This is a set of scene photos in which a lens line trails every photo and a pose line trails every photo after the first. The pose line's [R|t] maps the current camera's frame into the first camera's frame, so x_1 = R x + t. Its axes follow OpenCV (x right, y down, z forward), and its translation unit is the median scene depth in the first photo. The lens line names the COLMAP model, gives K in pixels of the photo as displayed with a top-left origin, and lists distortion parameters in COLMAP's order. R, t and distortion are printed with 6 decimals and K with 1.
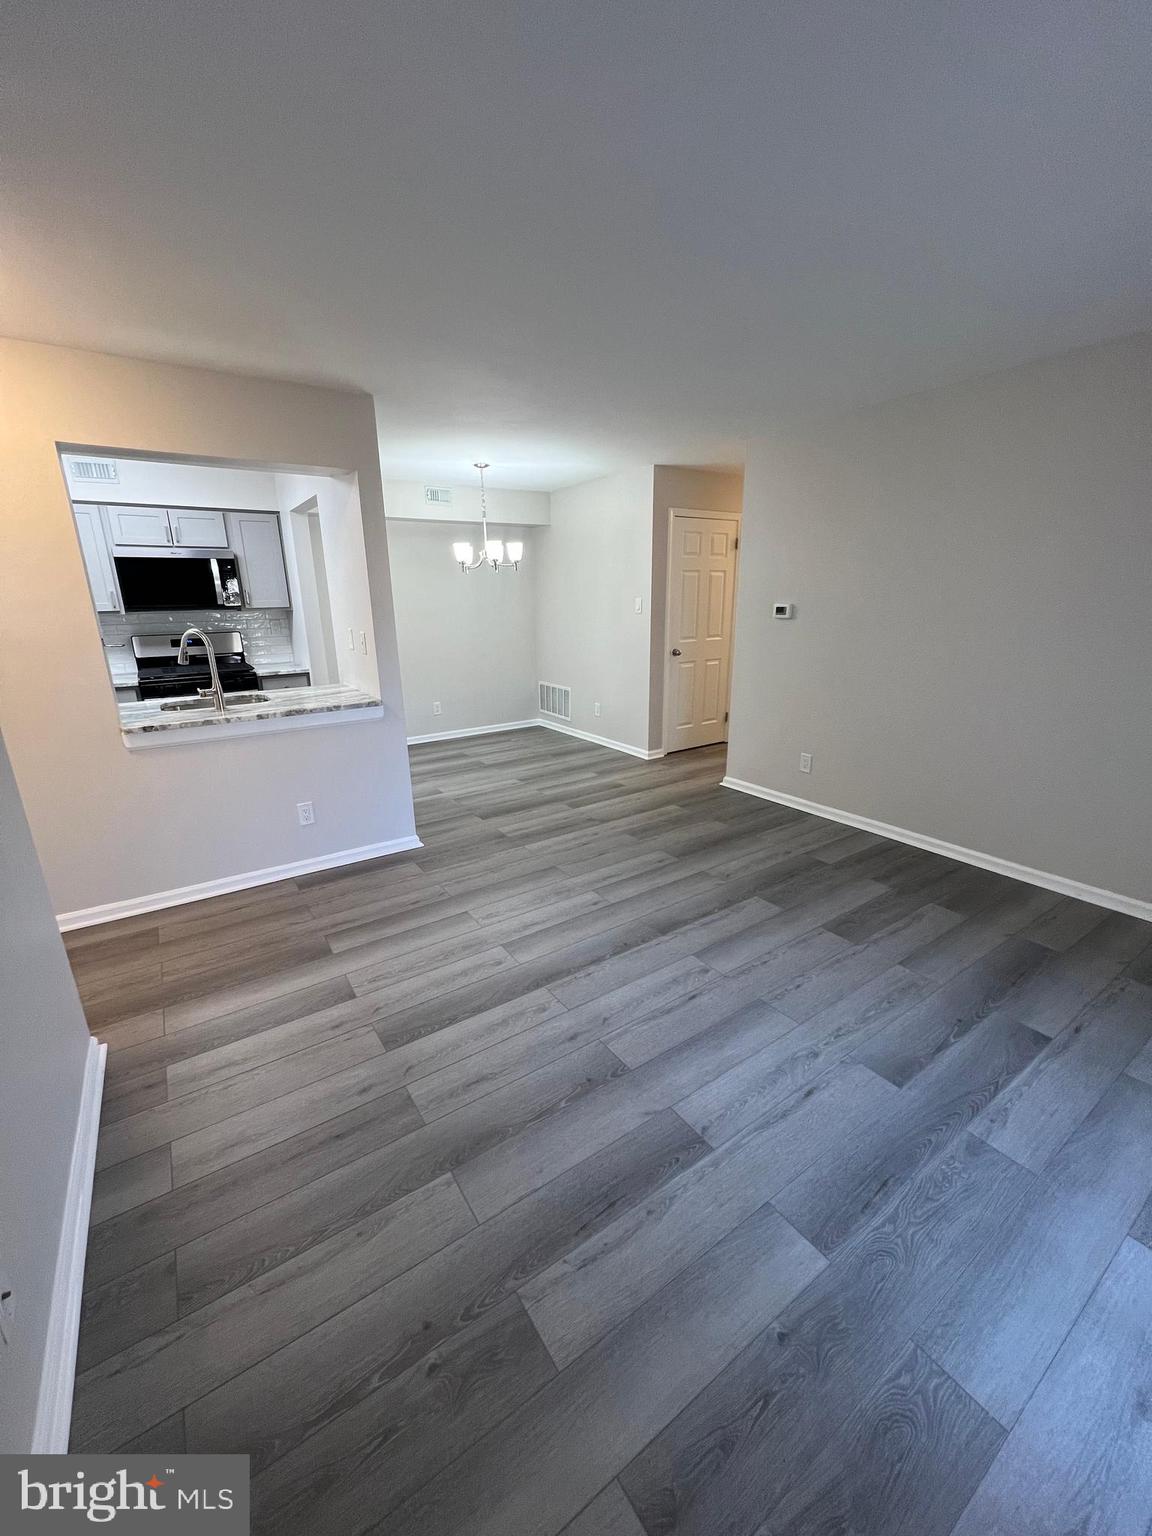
lens RADIAL K [[607.1, 0, 571.8], [0, 607.1, 775.8], [0, 0, 1]] dist [-0.003463, 0.000625]
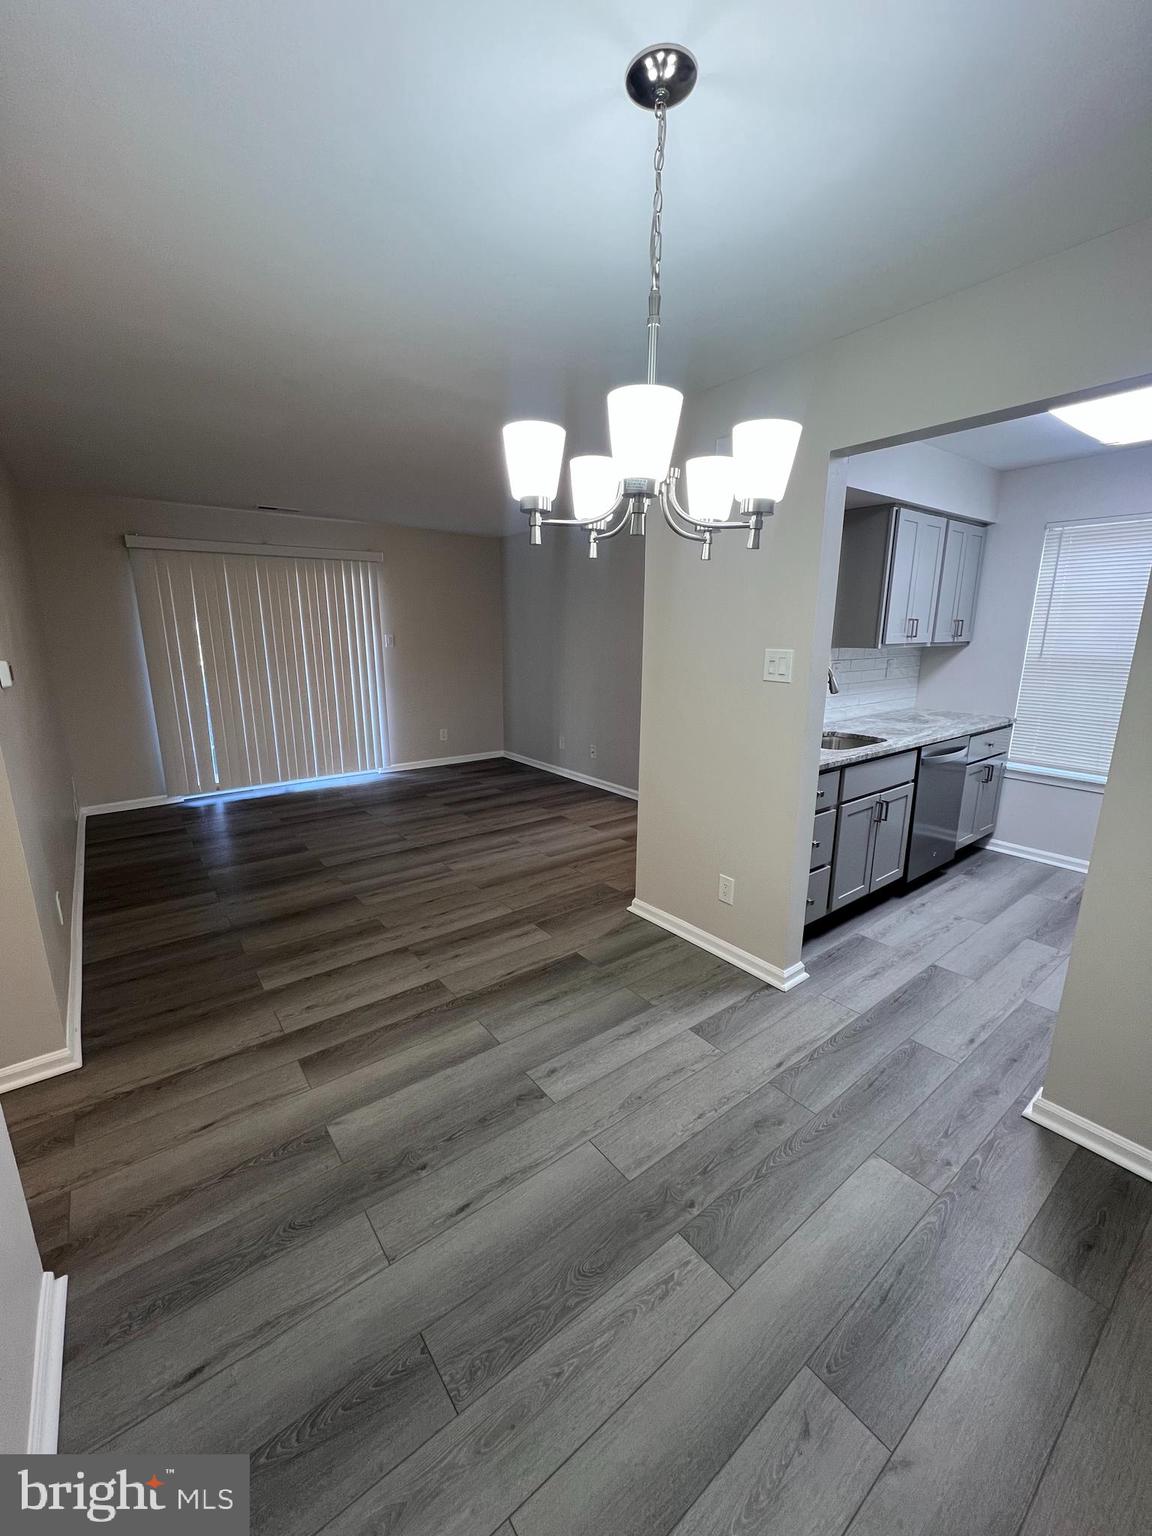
lens RADIAL K [[609.5, 0, 572.1], [0, 609.5, 771.6], [0, 0, 1]] dist [-0.006201, 0.001140]
pose [[-0.998012, 0.029433, -0.055728, -0.139247], [-0.002394, 0.865907, 0.500199, -0.581215], [0.062978, 0.499338, -0.864116, 1.919413]]
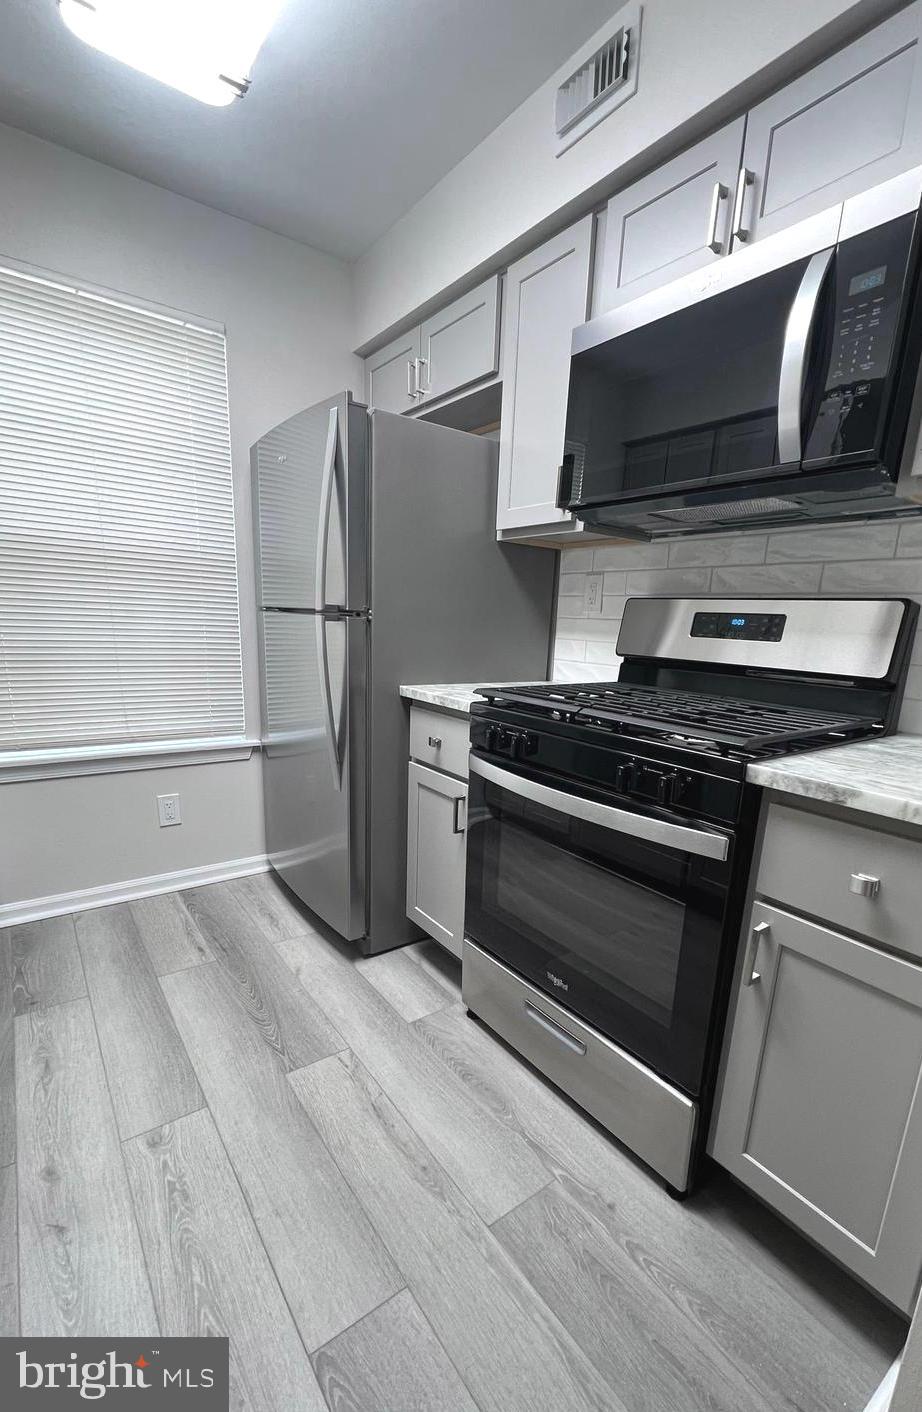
lens RADIAL K [[612.6, 0, 483.5], [0, 612.6, 770.1], [0, 0, 1]] dist [-0.003069, 0.001128]
pose [[0.055520, 0.258616, -0.964383, -0.470813], [-0.327191, 0.917253, 0.227141, -0.273426], [0.943326, 0.302926, 0.135542, 1.298130]]
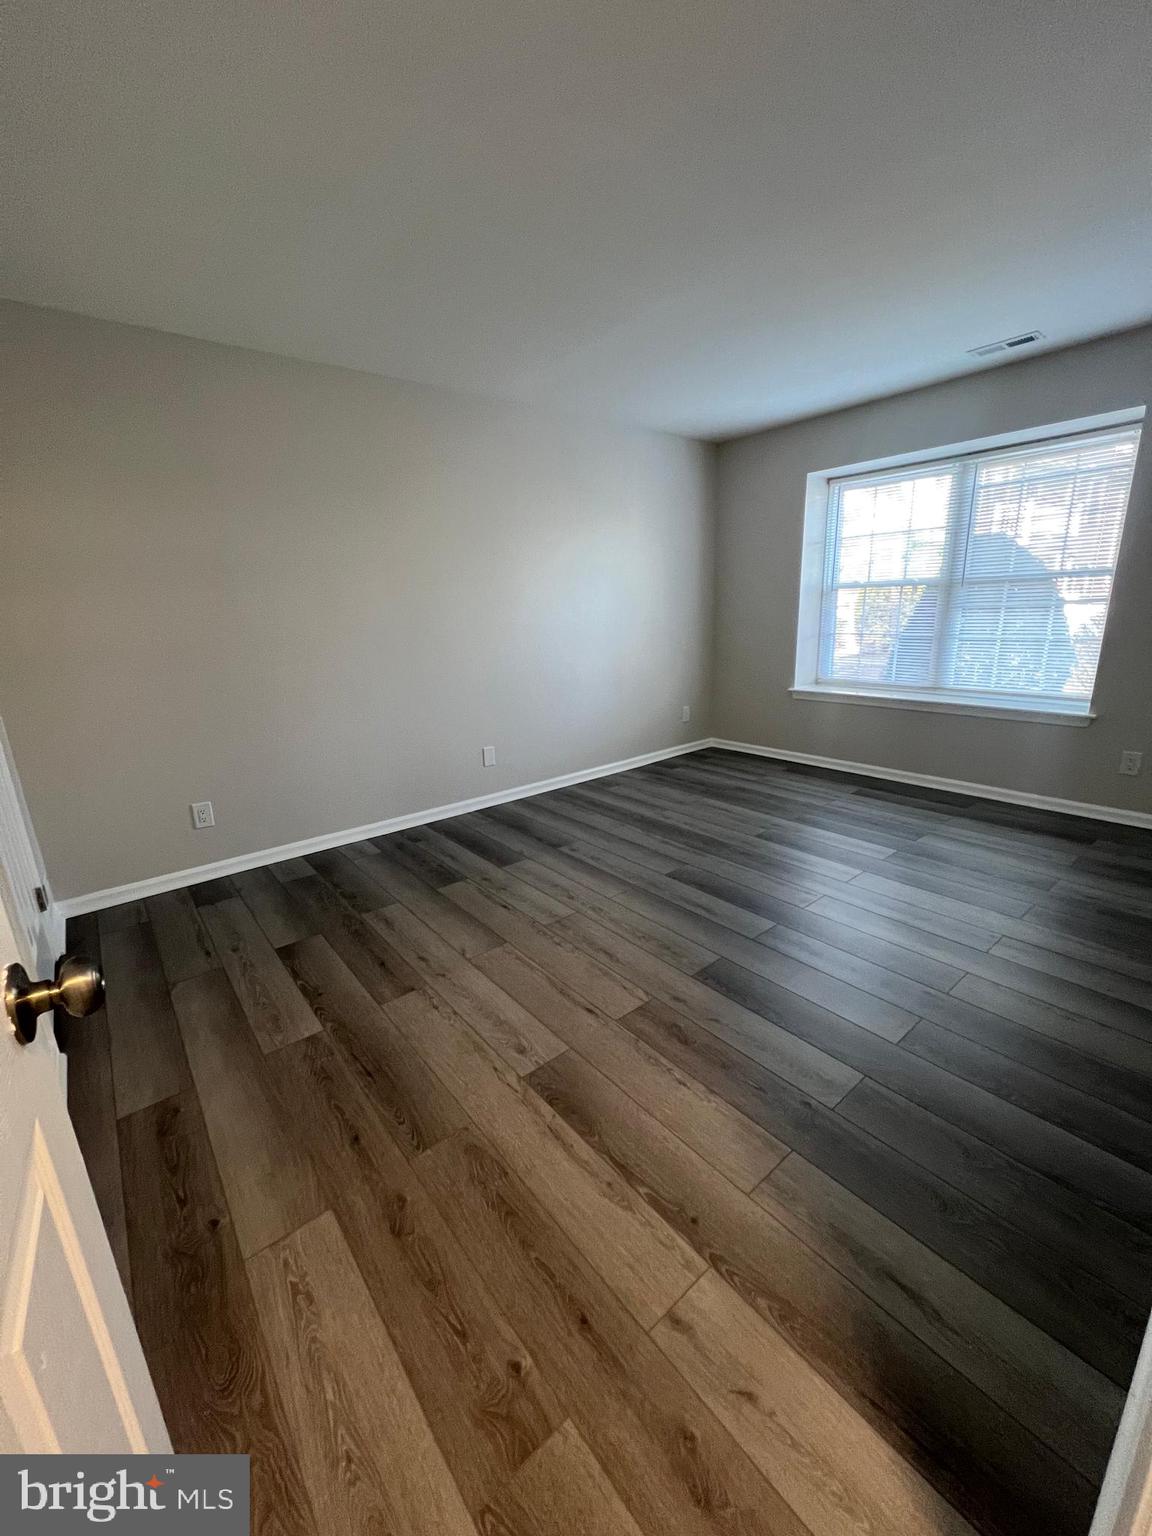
lens RADIAL K [[607.1, 0, 578.4], [0, 607.1, 767.0], [0, 0, 1]] dist [-0.003463, 0.000625]
pose [[0.096395, 0.269734, -0.958098, -0.027248], [-0.253558, 0.937478, 0.238419, -0.412495], [0.962505, 0.219951, 0.158761, 1.583319]]
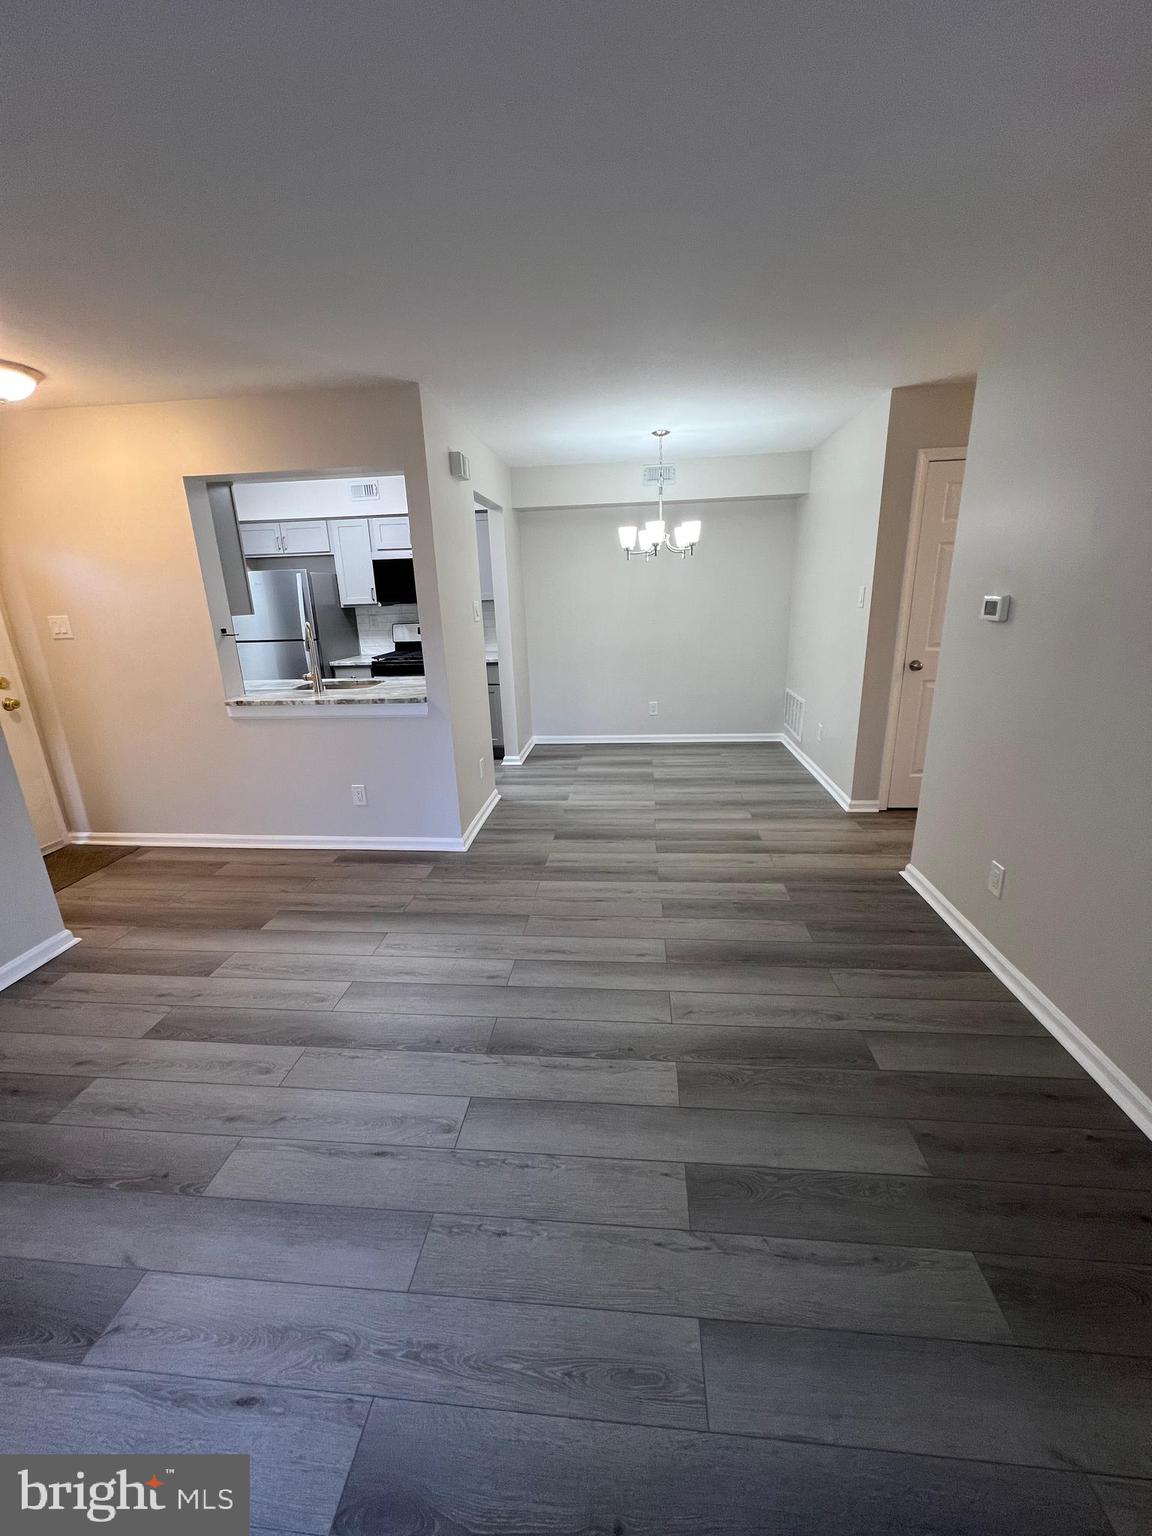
lens RADIAL K [[607.1, 0, 571.3], [0, 607.1, 773.8], [0, 0, 1]] dist [-0.003463, 0.000625]
pose [[0.769225, 0.174784, -0.614608, 0.523863], [-0.163402, 0.983687, 0.075233, -0.121286], [0.617732, 0.042557, 0.785237, 0.394447]]
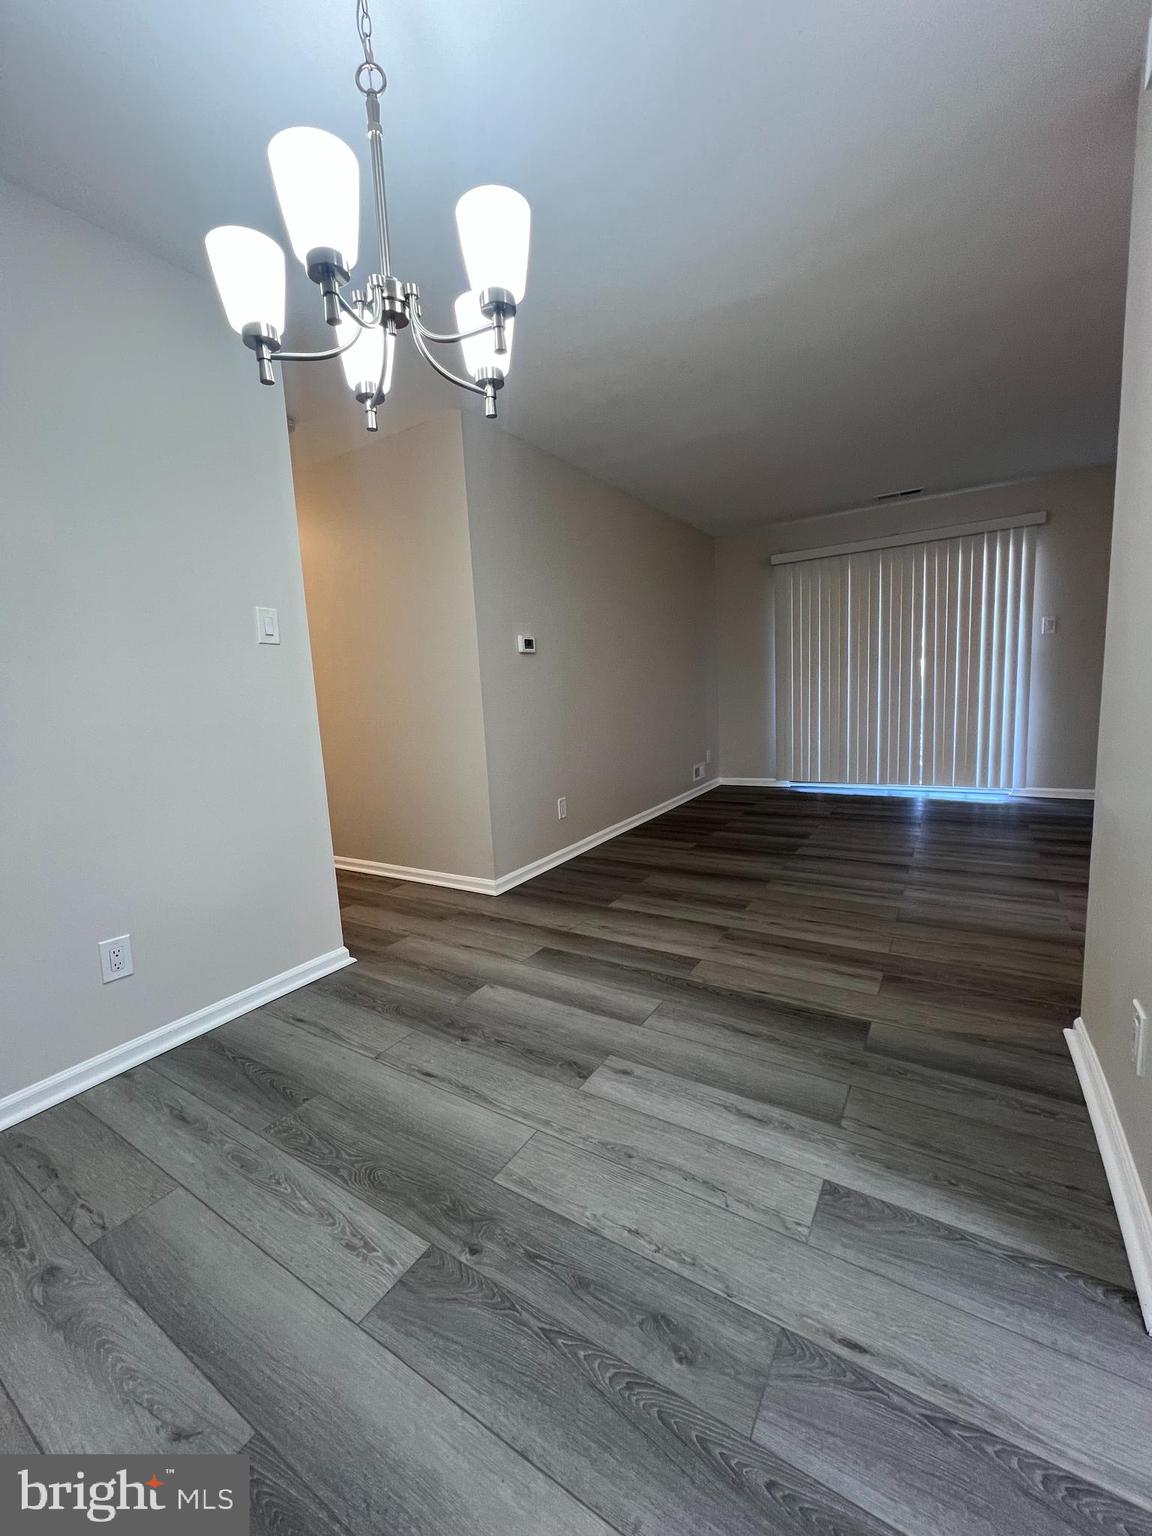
lens RADIAL K [[609.5, 0, 572.7], [0, 609.5, 769.5], [0, 0, 1]] dist [-0.006201, 0.001140]
pose [[-0.401656, -0.083290, 0.911995, -0.586396], [0.321028, 0.919858, 0.225393, -0.355306], [-0.857679, 0.383306, -0.342729, 1.636440]]
